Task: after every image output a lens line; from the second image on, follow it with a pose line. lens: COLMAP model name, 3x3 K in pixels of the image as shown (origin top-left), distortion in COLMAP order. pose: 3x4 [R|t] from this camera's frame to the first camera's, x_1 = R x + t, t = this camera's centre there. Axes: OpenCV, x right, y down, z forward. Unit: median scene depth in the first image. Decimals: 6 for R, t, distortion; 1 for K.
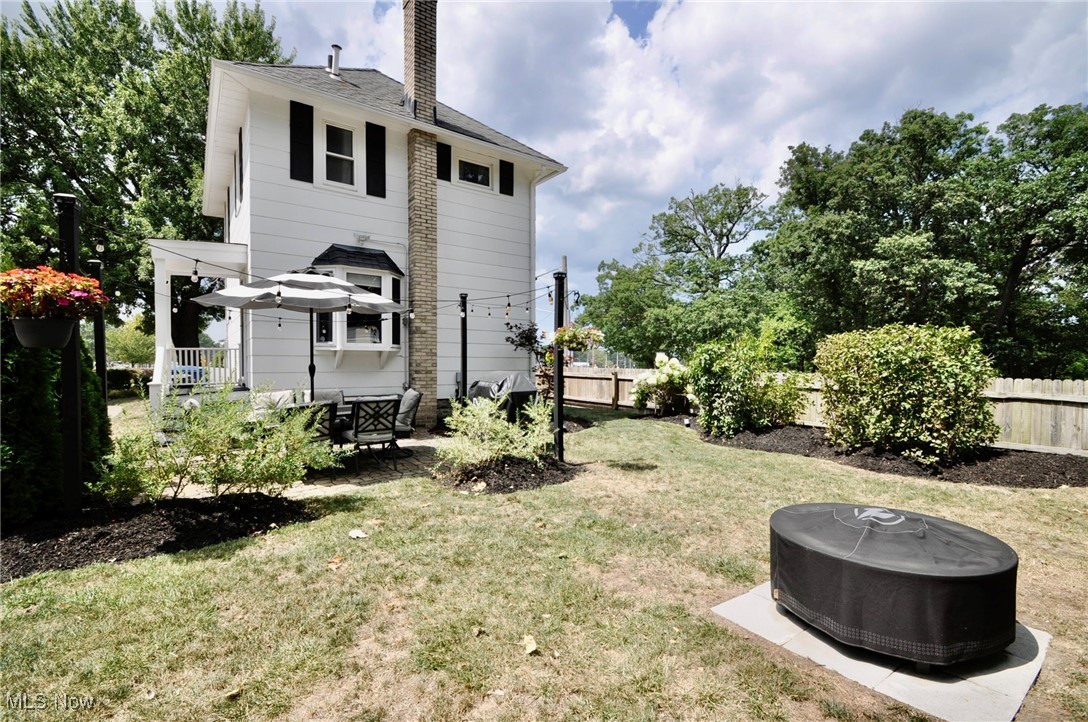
lens RADIAL K [[477.2, 0, 524.4], [0, 477.2, 364.9], [0, 0, 1]] dist [0.028524, -0.000060]
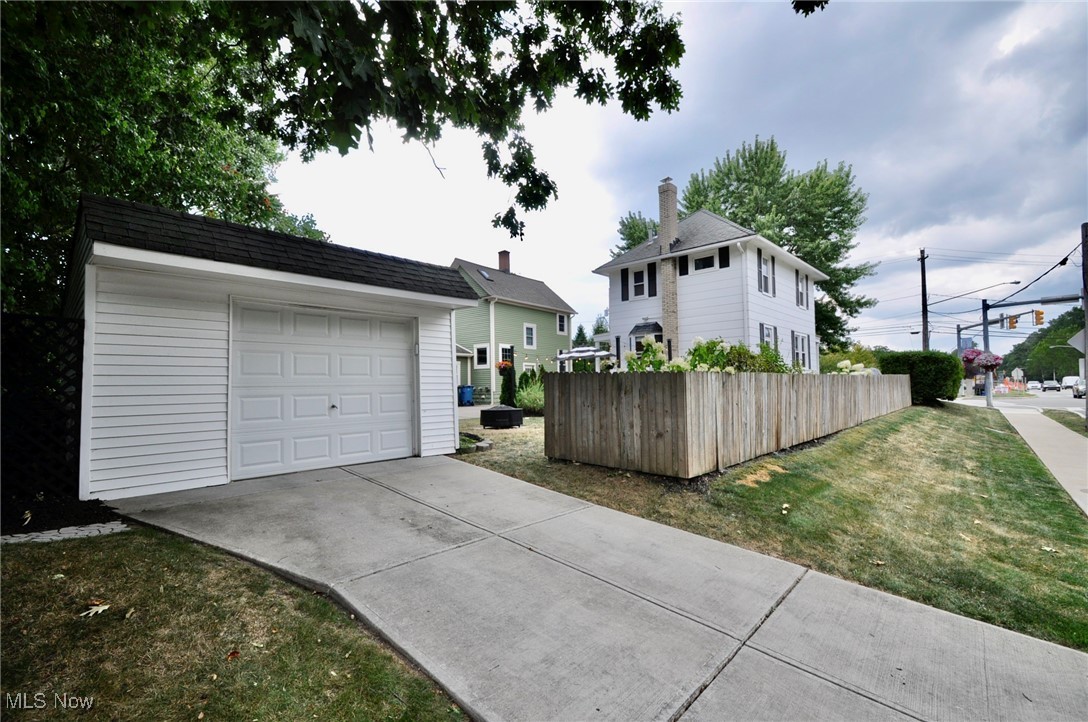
lens RADIAL K [[481.4, 0, 545.2], [0, 481.4, 370.8], [0, 0, 1]] dist [0.028878, -0.023302]
pose [[0.218823, -0.040659, -0.974917, 1.647877], [0.005730, 0.999168, -0.040384, 0.049218], [0.975748, 0.003251, 0.218874, 0.104461]]
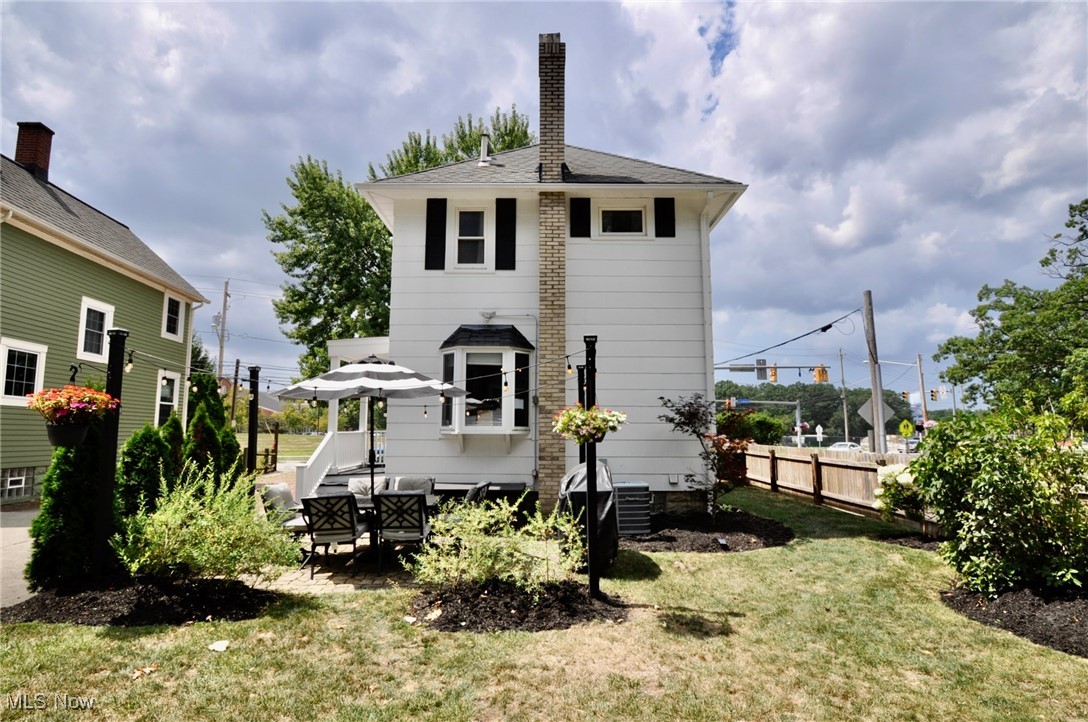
lens RADIAL K [[539.4, 0, 539.1], [0, 539.4, 373.8], [0, 0, 1]] dist [-0.006442, -0.000905]
pose [[0.824066, -0.062129, -0.563076, 0.345402], [-0.003117, 0.993455, -0.114178, -0.026239], [0.566485, 0.095845, 0.818479, 0.191061]]
